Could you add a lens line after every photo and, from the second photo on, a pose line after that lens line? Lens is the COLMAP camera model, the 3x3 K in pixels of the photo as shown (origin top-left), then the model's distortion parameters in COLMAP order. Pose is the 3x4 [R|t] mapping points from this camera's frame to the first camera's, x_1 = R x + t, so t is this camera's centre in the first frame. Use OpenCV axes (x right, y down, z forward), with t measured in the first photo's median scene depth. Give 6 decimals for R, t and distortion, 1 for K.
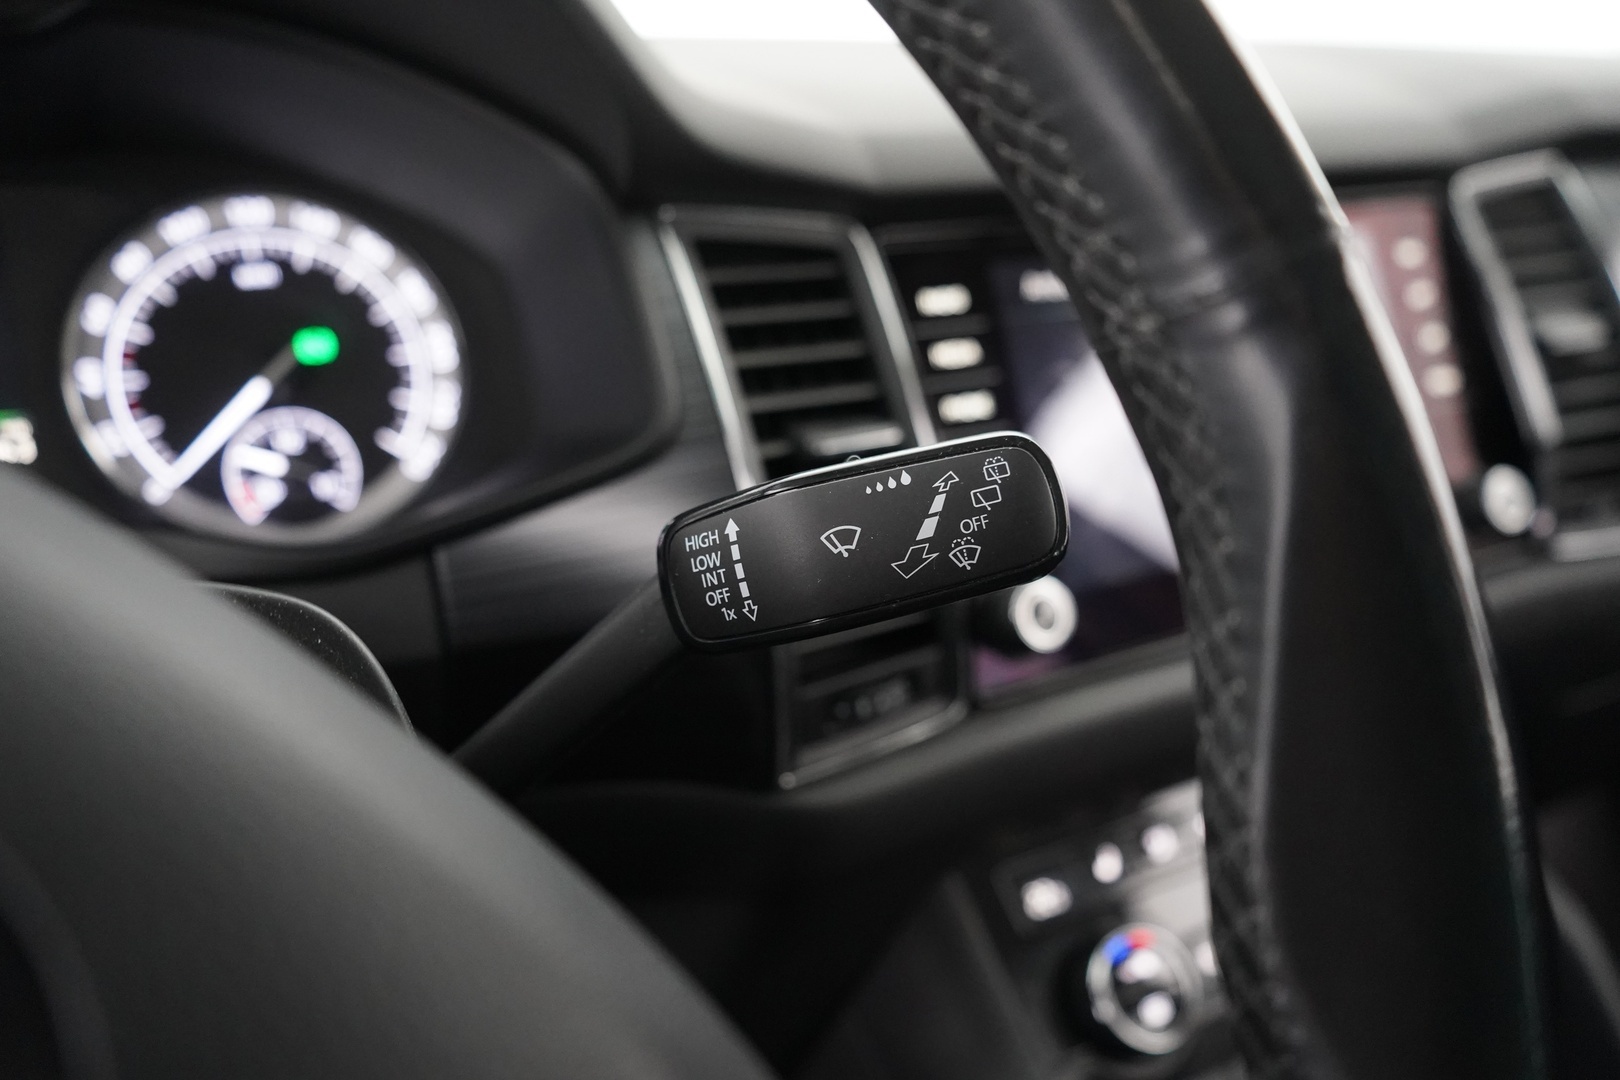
lens RADIAL K [[1335.3, 0, 799.7], [0, 1335.3, 545.2], [0, 0, 1]] dist [0.011437, 0.003487]
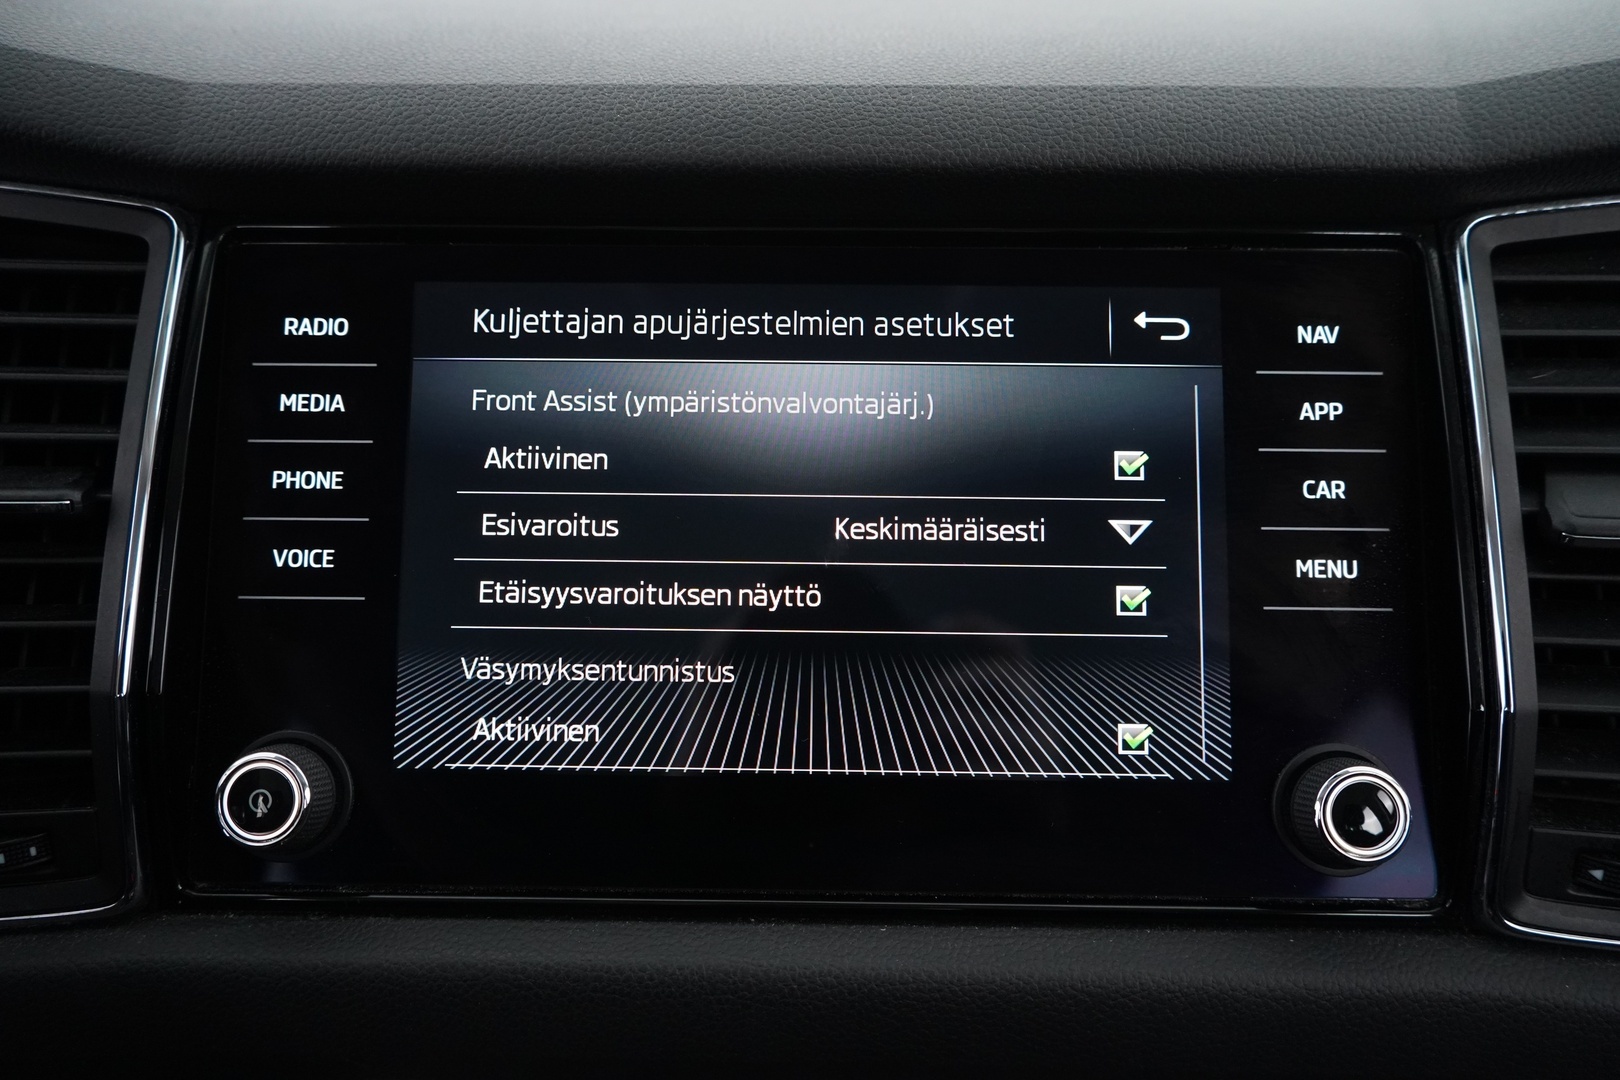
lens RADIAL K [[1335.3, 0, 801.7], [0, 1335.3, 542.0], [0, 0, 1]] dist [0.011437, 0.003487]
pose [[0.865978, 0.168253, -0.470927, 0.686813], [-0.176471, 0.983935, 0.027031, -0.136048], [0.467910, 0.059697, 0.881758, 0.505697]]
